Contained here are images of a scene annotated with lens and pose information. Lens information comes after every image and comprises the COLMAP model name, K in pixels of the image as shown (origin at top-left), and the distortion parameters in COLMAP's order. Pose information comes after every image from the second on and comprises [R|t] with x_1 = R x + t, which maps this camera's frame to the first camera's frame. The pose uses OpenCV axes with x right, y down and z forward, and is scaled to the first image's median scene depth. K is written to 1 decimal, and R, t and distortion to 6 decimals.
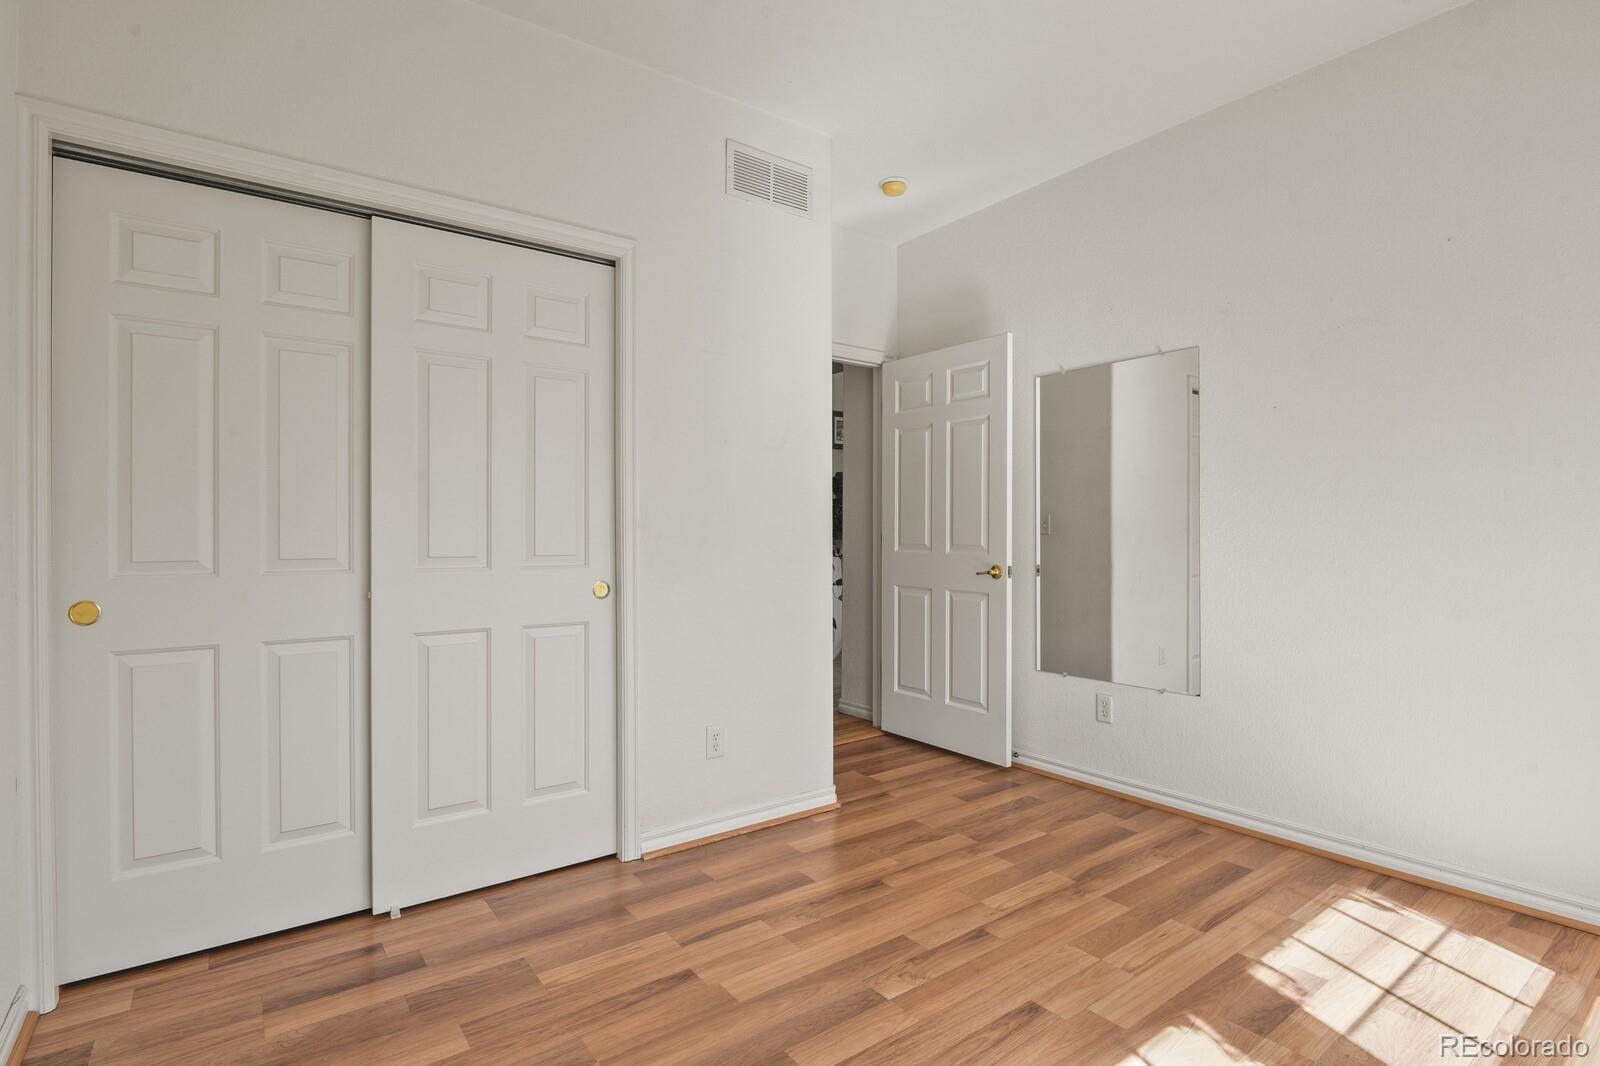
lens RADIAL K [[778.4, 0, 799.8], [0, 778.4, 534.8], [0, 0, 1]] dist [-0.010855, -0.002784]
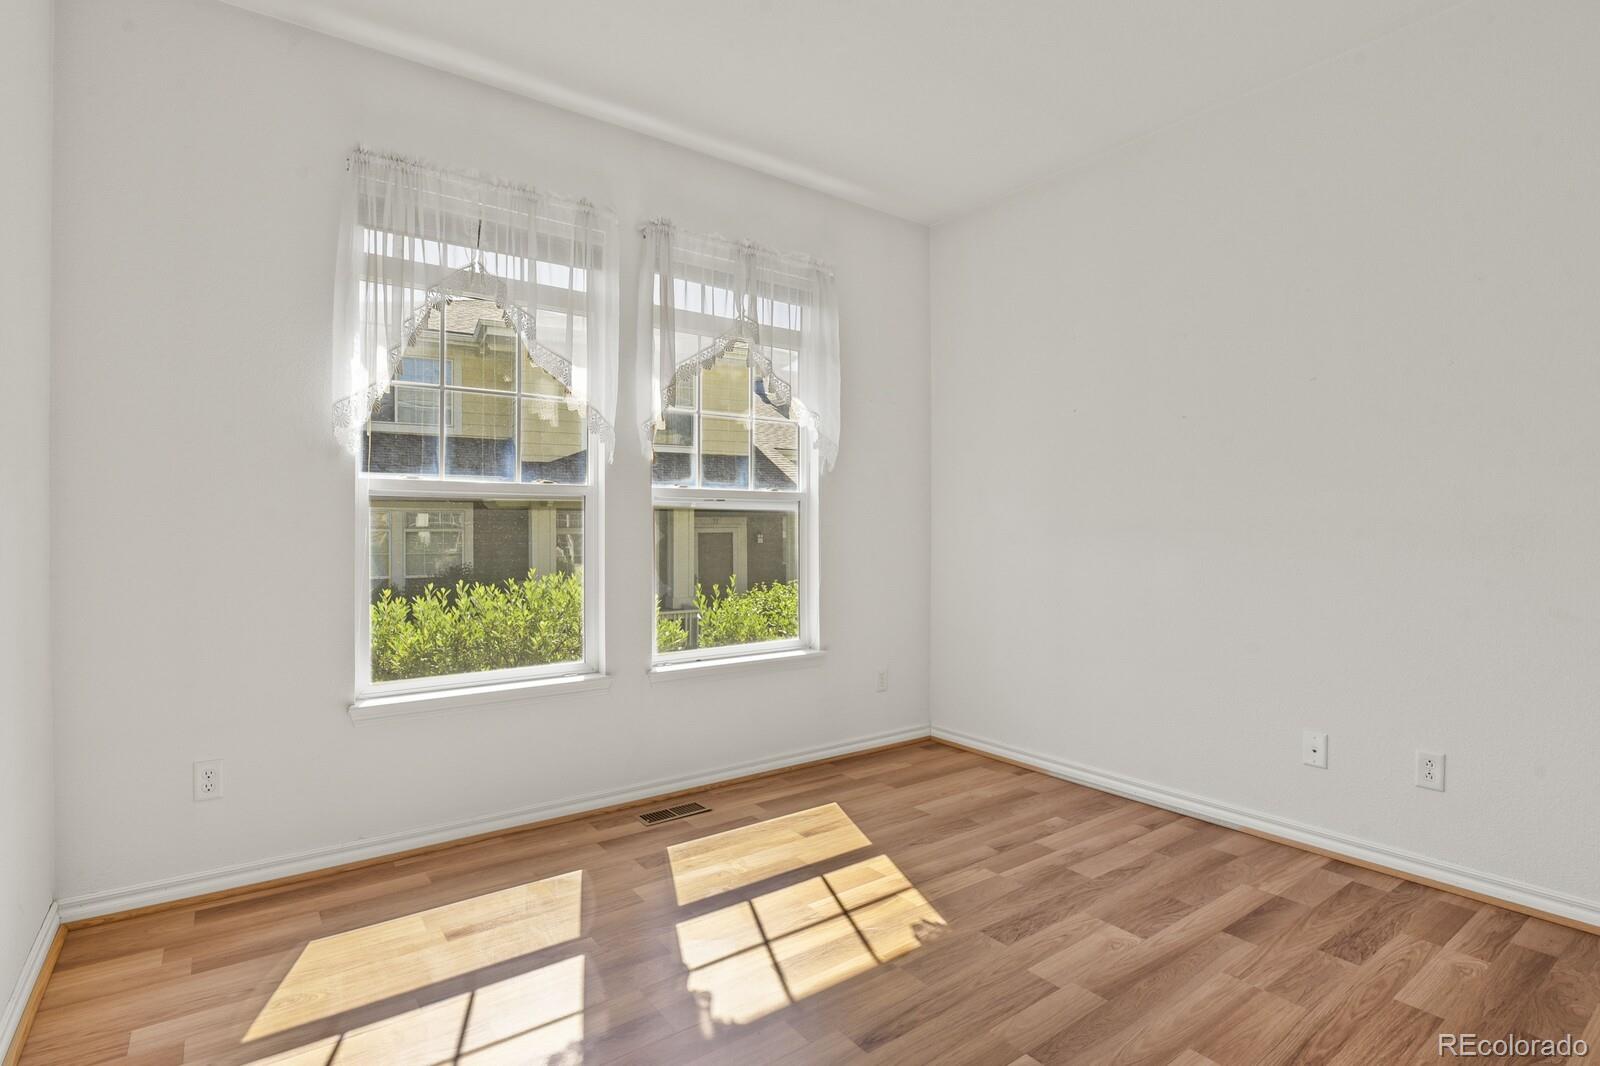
lens RADIAL K [[778.4, 0, 799.3], [0, 778.4, 531.3], [0, 0, 1]] dist [-0.010855, -0.002784]
pose [[-0.999962, -0.000080, 0.008678, 0.389779], [-0.000090, 0.999999, -0.001144, -0.006980], [-0.008678, -0.001145, -0.999962, 2.004200]]
